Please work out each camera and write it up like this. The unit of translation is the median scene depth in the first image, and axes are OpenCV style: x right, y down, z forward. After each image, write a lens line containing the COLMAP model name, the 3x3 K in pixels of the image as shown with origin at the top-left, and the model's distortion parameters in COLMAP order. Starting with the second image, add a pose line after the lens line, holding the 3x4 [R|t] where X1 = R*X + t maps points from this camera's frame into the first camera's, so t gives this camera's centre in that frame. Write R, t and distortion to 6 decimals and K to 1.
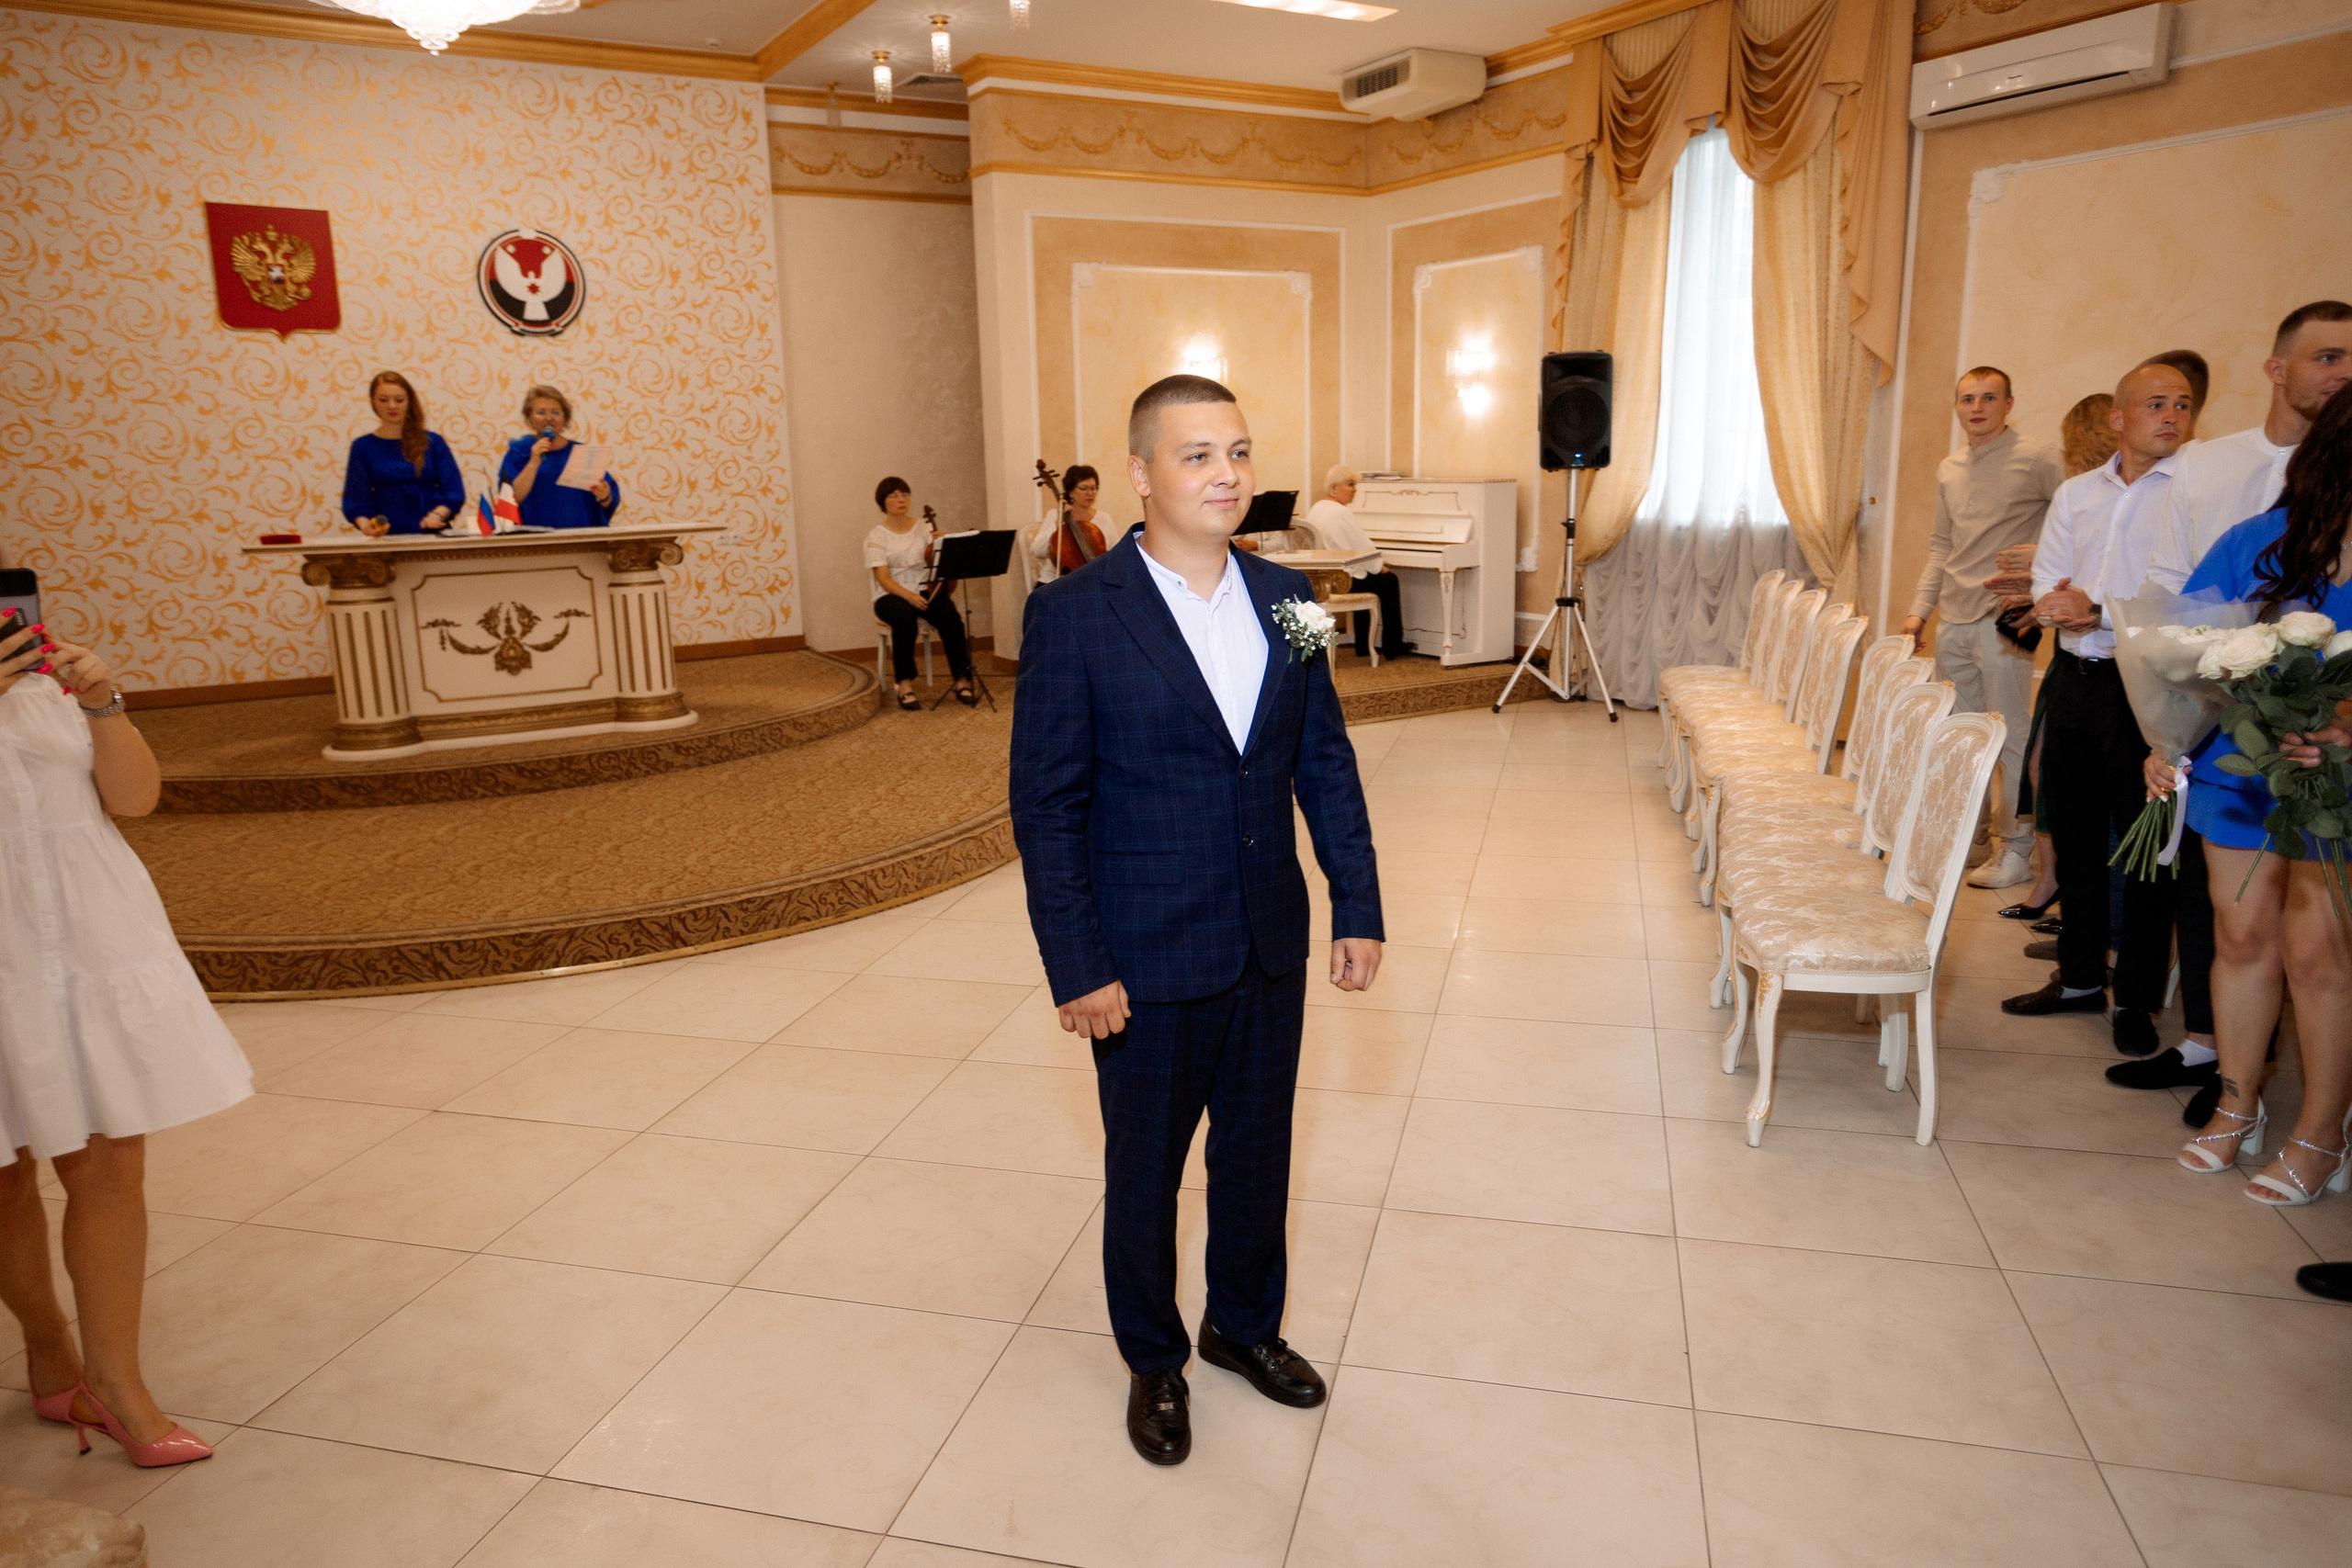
lens RADIAL K [[1564.3, 0, 1160.6], [0, 1564.3, 788.1], [0, 0, 1]] dist [-0.032466, 0.047035]
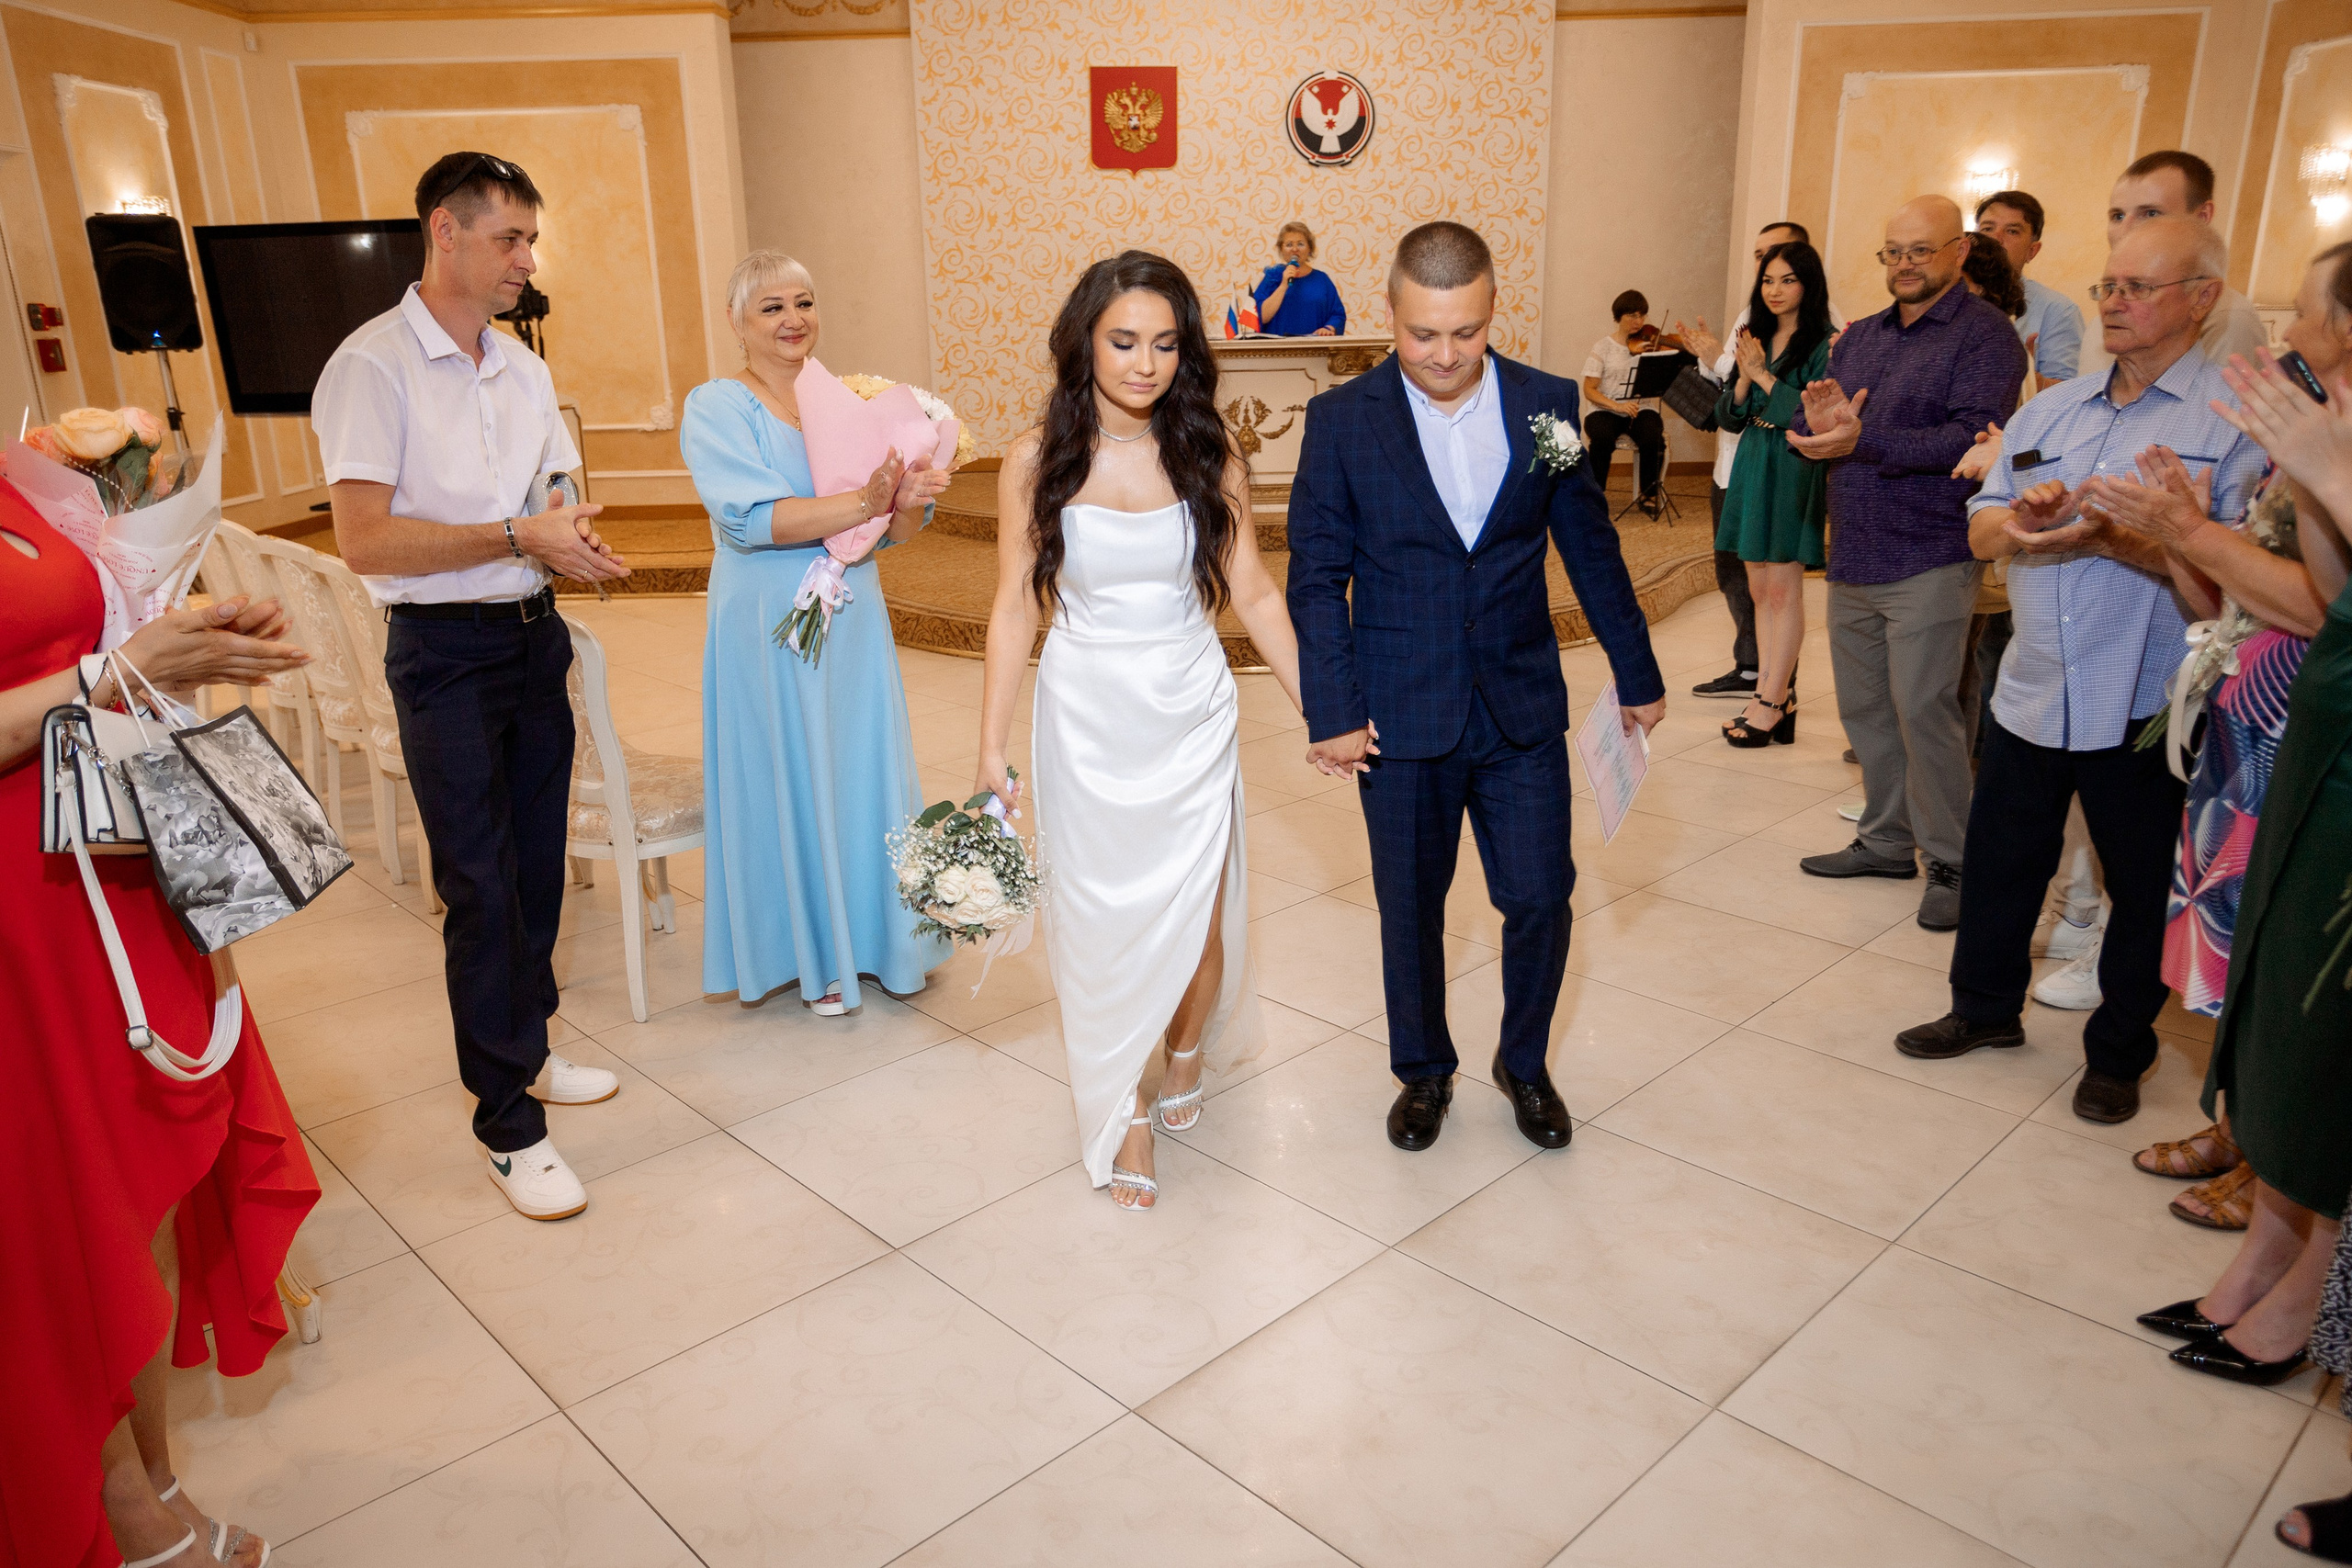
lens RADIAL K [[1642.1, 0, 1164.1], [0, 1642.1, 792.2], [0, 0, 1]] dist [-0.029612, 0.043687]
pose [[0.853948, 0.159179, -0.495413, 0.165427], [-0.111238, 0.985897, 0.125033, 0.026020], [0.508329, -0.051663, 0.859612, -0.119927]]
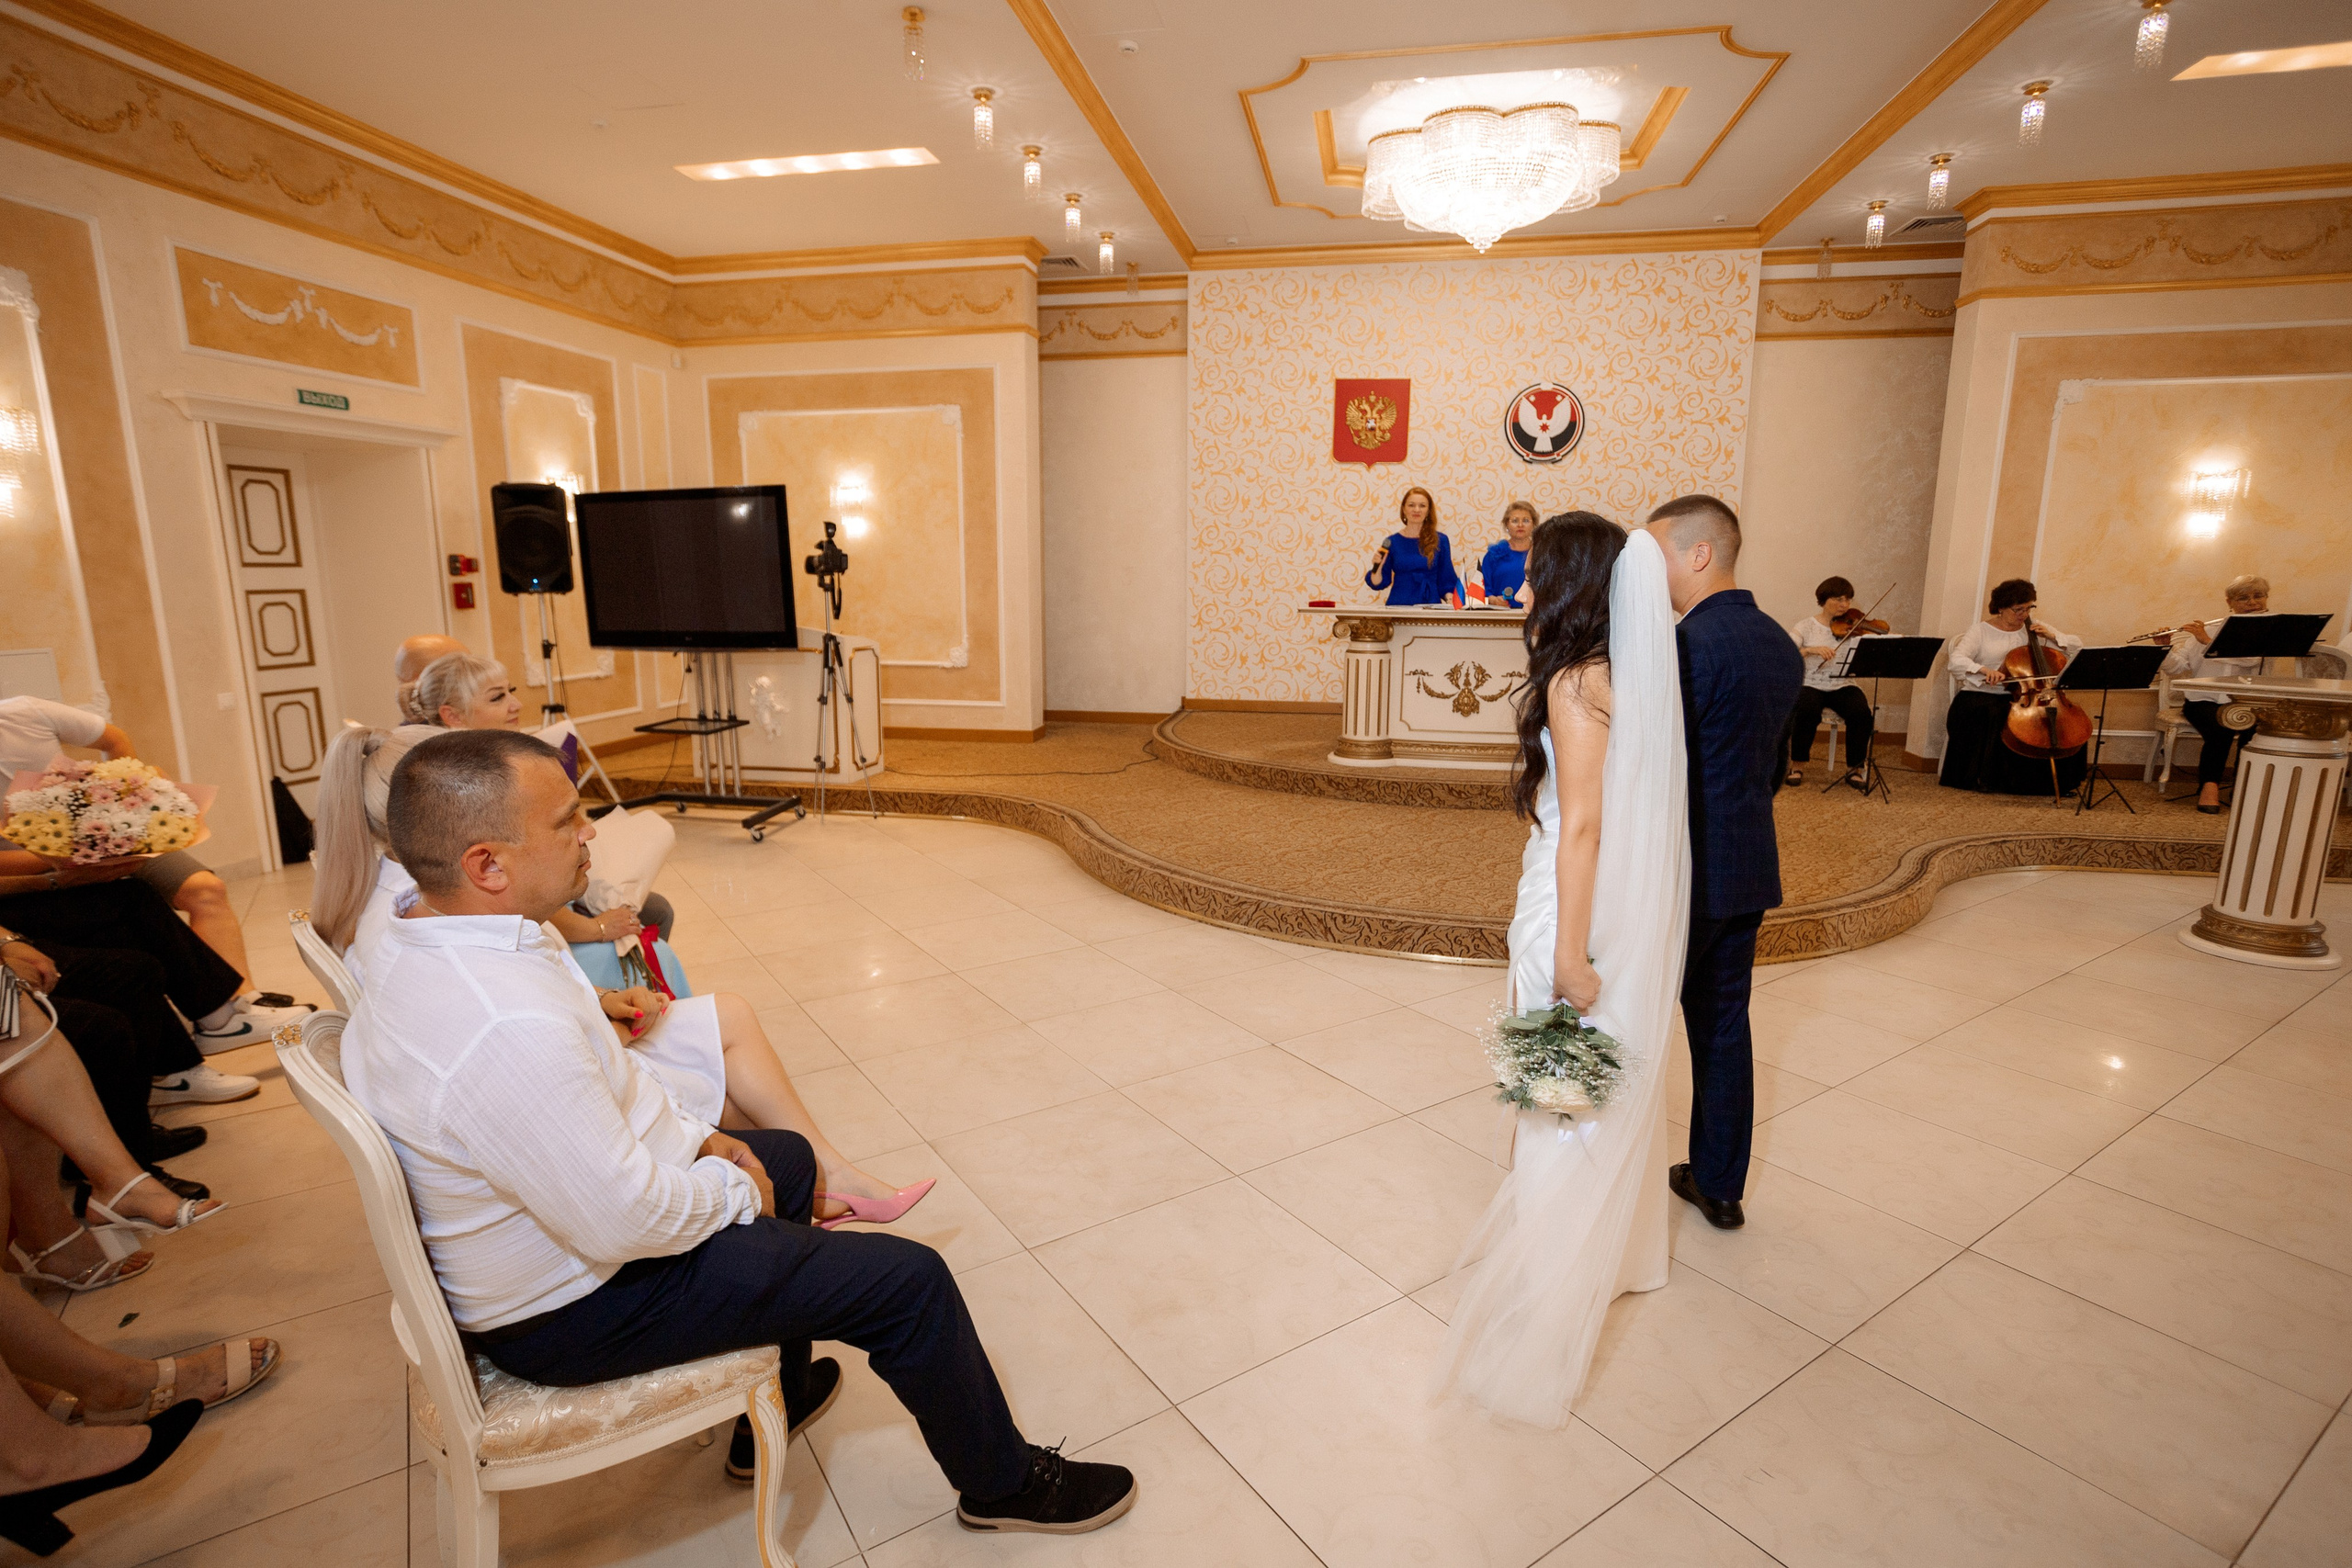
lens RADIAL K [[1149.0, 0, 1162.4], [0, 1149.0, 783.6], [0, 0, 1]] dist [-0.054389, 0.033833]
pose [[0.749102, 0.148960, -0.645489, 0.018467], [-0.161880, 0.986012, 0.039679, -0.011682], [0.642371, 0.074768, 0.762738, 0.086006]]
